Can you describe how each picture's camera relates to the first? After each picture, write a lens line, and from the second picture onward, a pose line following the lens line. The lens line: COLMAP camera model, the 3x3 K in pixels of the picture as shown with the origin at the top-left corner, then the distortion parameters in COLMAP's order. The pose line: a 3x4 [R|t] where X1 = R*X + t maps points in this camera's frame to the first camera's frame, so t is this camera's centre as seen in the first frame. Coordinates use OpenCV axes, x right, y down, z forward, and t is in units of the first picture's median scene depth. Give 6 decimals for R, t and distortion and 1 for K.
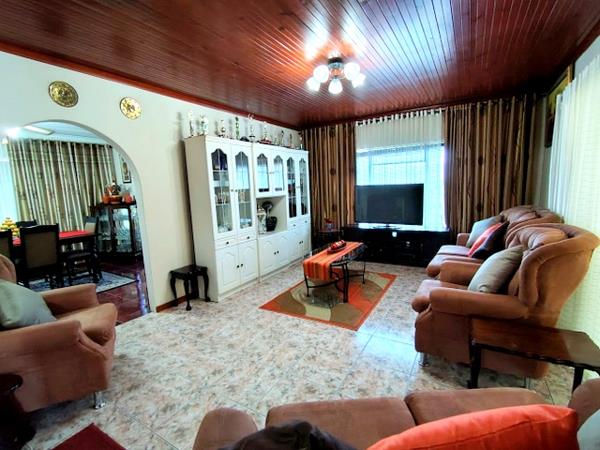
lens RADIAL K [[282.7, 0, 301.6], [0, 282.7, 226.0], [0, 0, 1]] dist [0.000870, -0.000598]
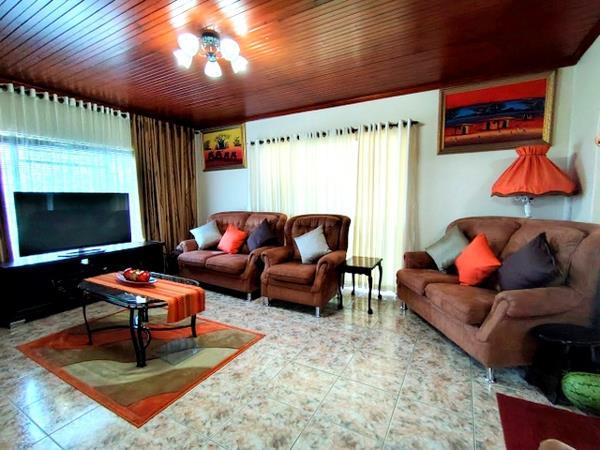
lens RADIAL K [[282.7, 0, 301.6], [0, 282.7, 226.0], [0, 0, 1]] dist [0.000870, -0.000598]
pose [[-0.024608, -0.058679, 0.997974, -0.612180], [0.155757, 0.985860, 0.061807, -0.030920], [-0.987489, 0.156962, -0.015121, 0.682441]]
